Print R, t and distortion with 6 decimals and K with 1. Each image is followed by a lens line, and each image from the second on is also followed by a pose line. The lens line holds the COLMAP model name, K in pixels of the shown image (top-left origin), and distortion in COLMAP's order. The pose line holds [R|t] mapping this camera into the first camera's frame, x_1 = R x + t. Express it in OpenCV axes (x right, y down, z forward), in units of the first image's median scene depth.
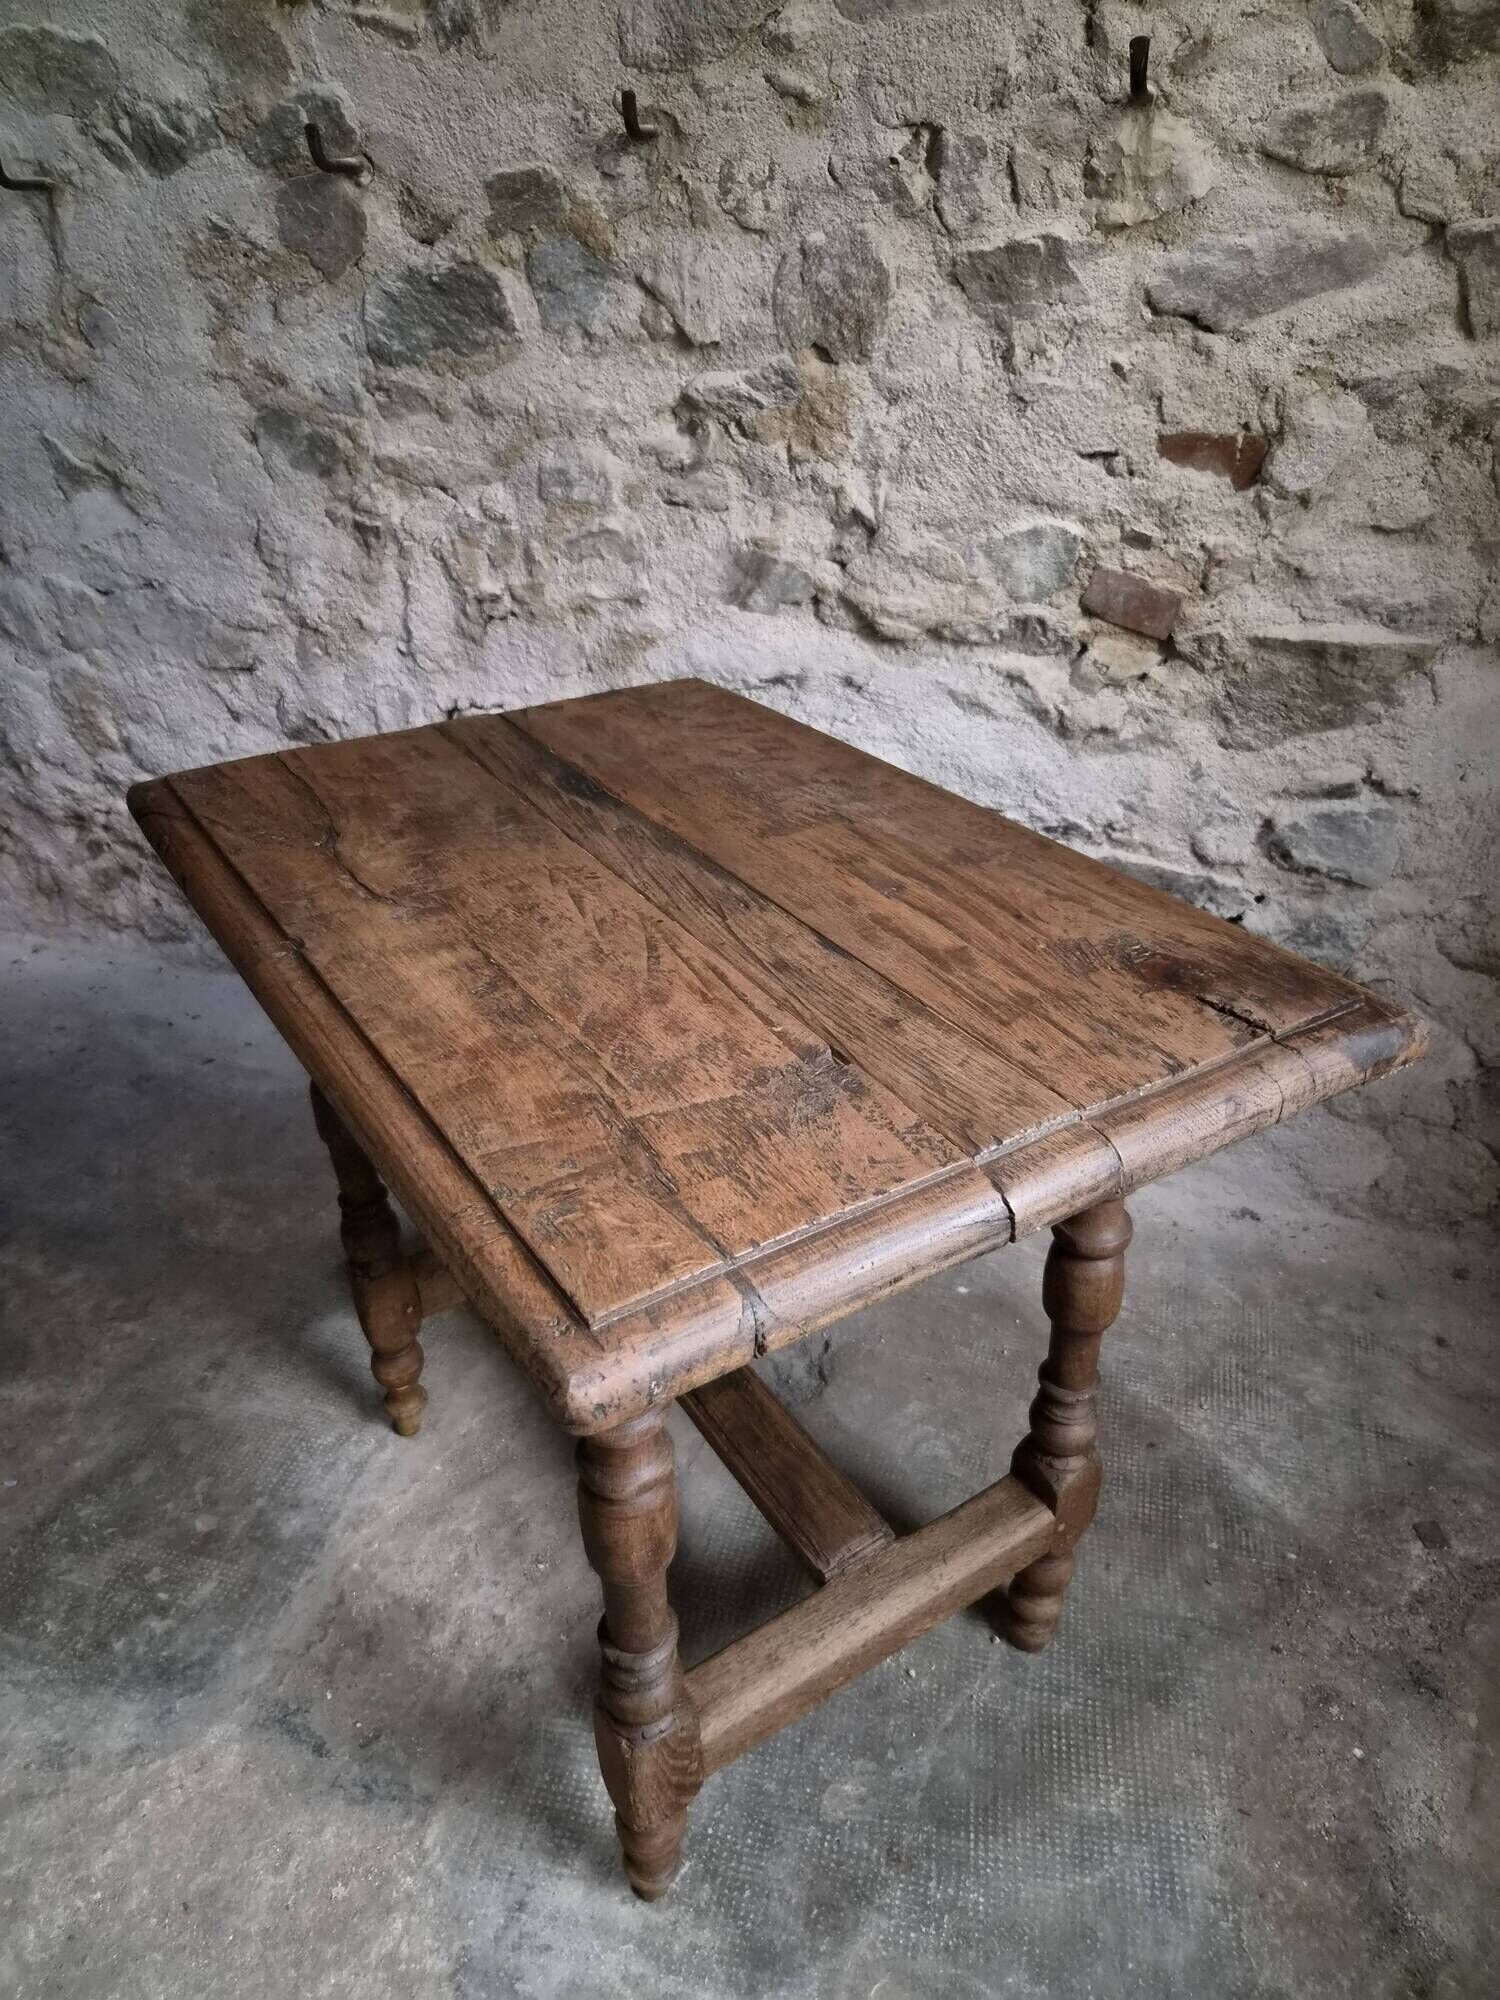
lens RADIAL K [[1343.2, 0, 743.8], [0, 1343.2, 988.1], [0, 0, 1]] dist [0.060927, -0.050334]
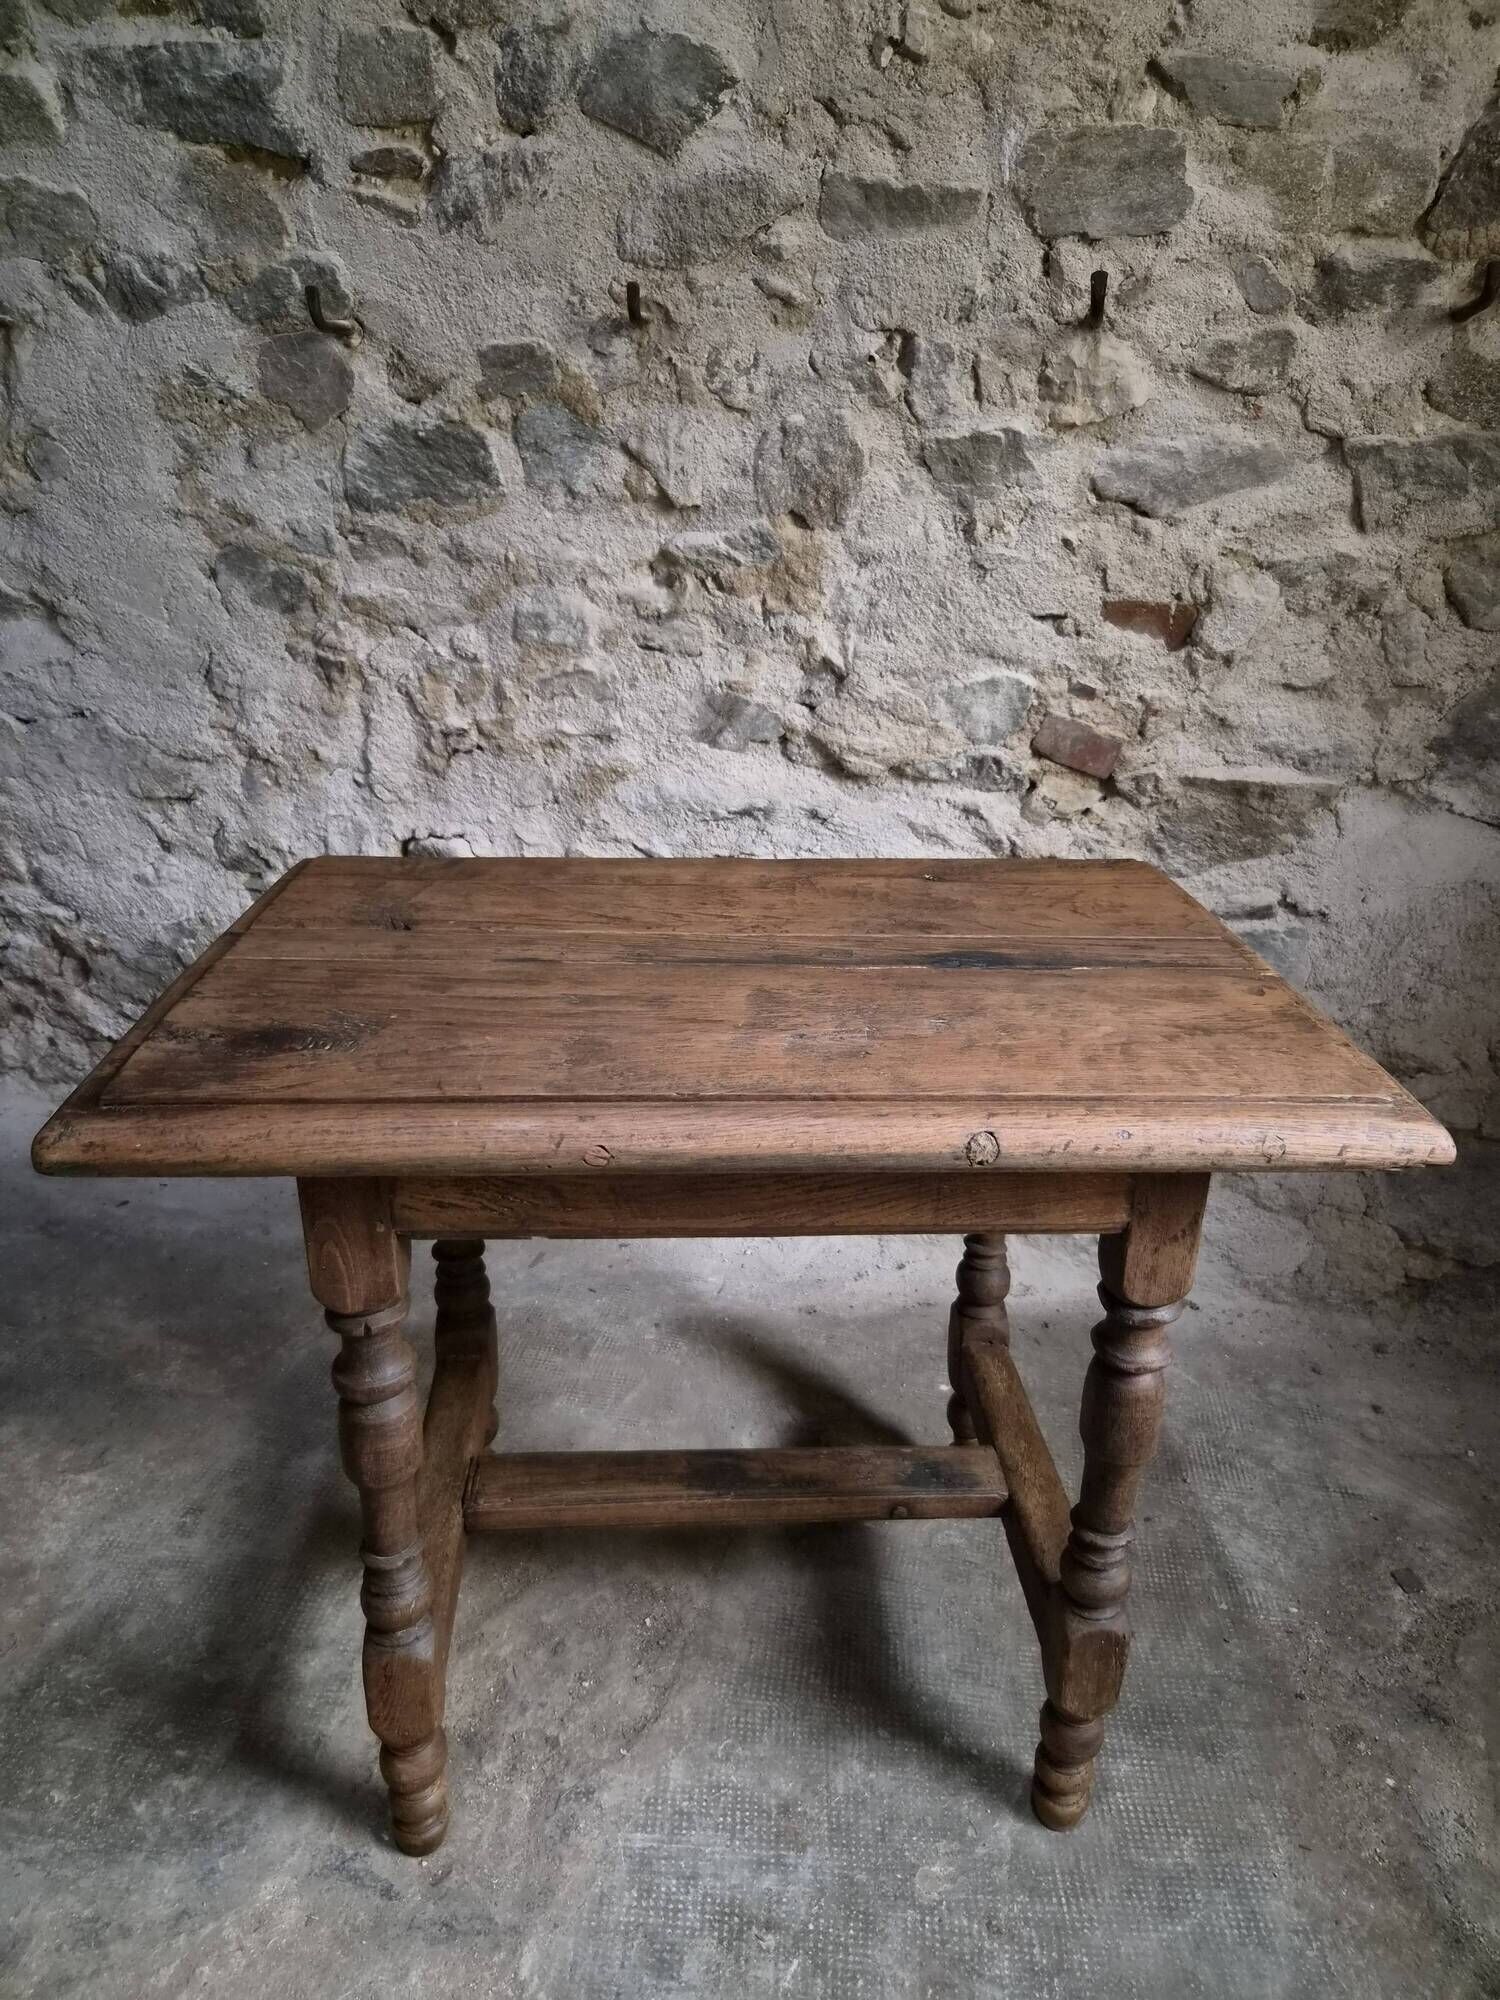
lens RADIAL K [[1344.4, 0, 760.8], [0, 1344.4, 1005.8], [0, 0, 1]] dist [0.064763, -0.051595]
pose [[0.986240, -0.008302, 0.165110, -0.155836], [0.026089, 0.994039, -0.105854, 0.040243], [-0.163247, 0.108705, 0.980578, -0.030365]]
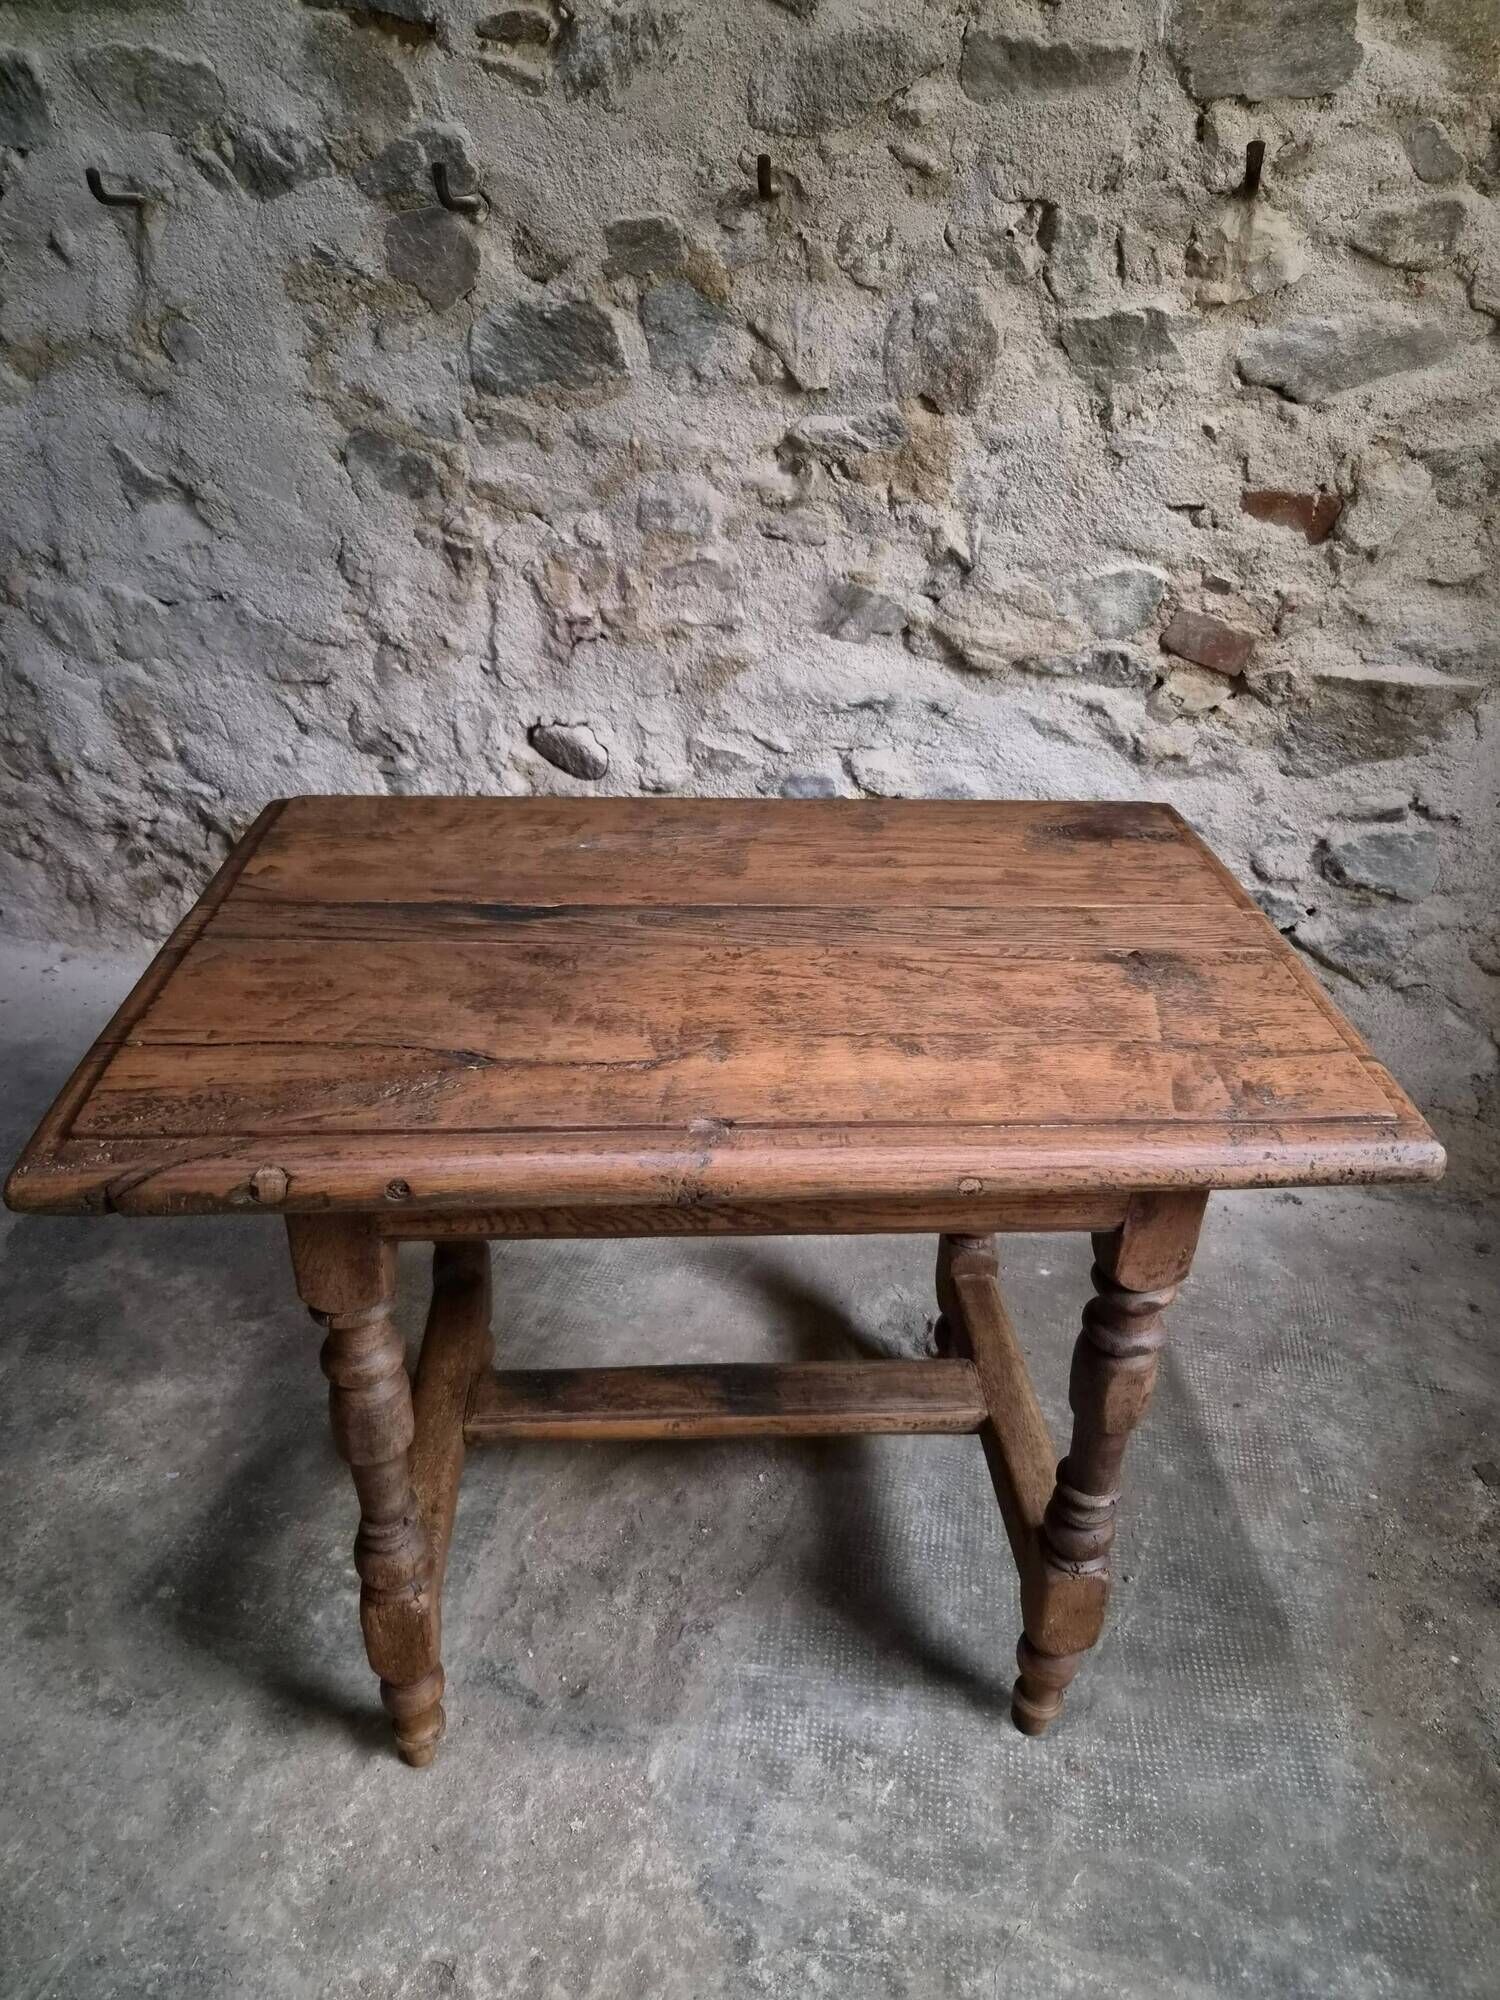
lens RADIAL K [[1358.1, 0, 771.5], [0, 1358.1, 1002.9], [0, 0, 1]] dist [0.065143, -0.051367]
pose [[0.995702, -0.003863, 0.092529, -0.166719], [0.003429, 0.999982, 0.004856, 0.001241], [-0.092546, -0.004517, 0.995698, -0.072975]]
